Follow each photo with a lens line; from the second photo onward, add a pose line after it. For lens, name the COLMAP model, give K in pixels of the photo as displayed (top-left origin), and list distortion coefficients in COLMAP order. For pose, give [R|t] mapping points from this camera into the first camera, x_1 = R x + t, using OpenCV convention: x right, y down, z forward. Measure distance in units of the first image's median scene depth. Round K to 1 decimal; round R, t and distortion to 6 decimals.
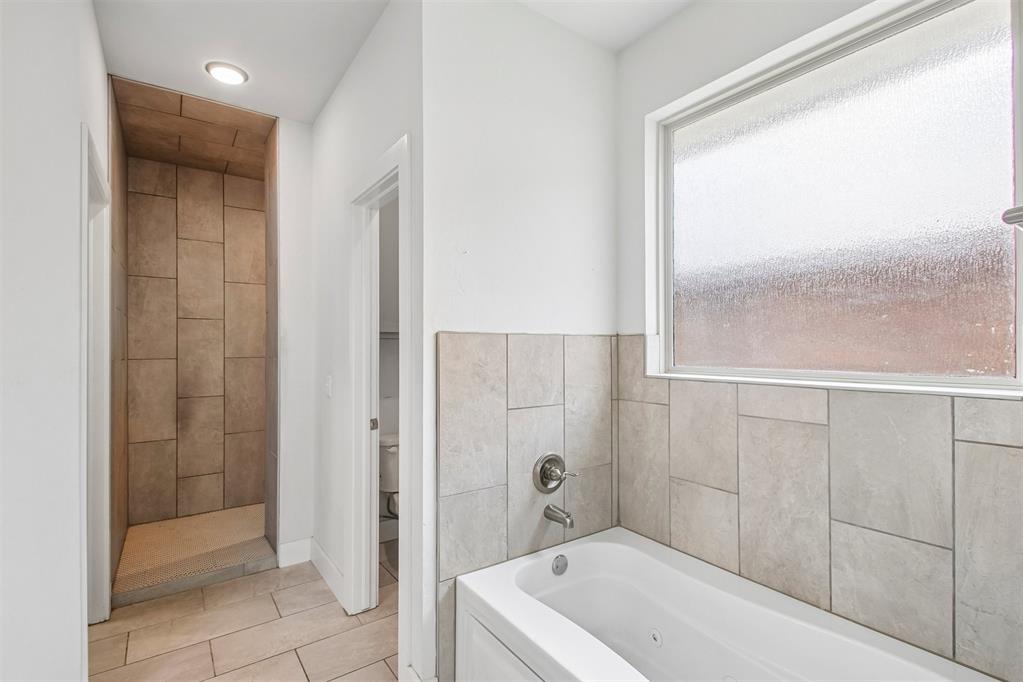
lens RADIAL K [[474.4, 0, 510.6], [0, 474.4, 341.8], [0, 0, 1]] dist [0.036308, -0.020533]
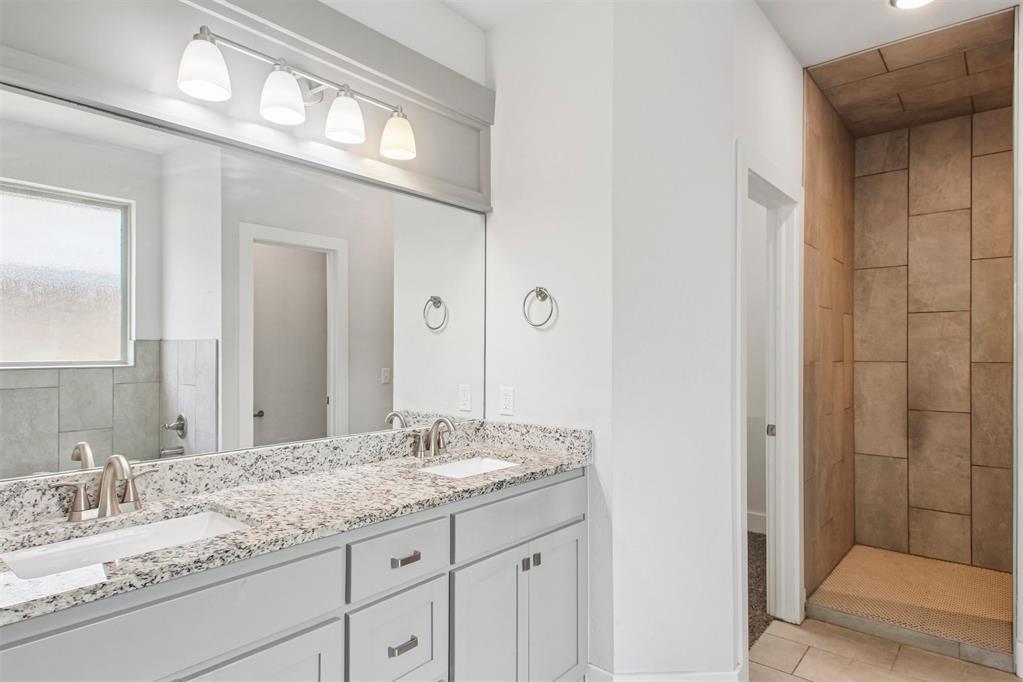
lens RADIAL K [[580.4, 0, 511.7], [0, 580.4, 344.2], [0, 0, 1]] dist [0.021390, -0.001189]
pose [[0.248781, -0.005958, -0.968541, 0.121636], [0.010414, 0.999940, -0.003476, 0.001364], [0.968504, -0.009222, 0.248828, 0.092584]]
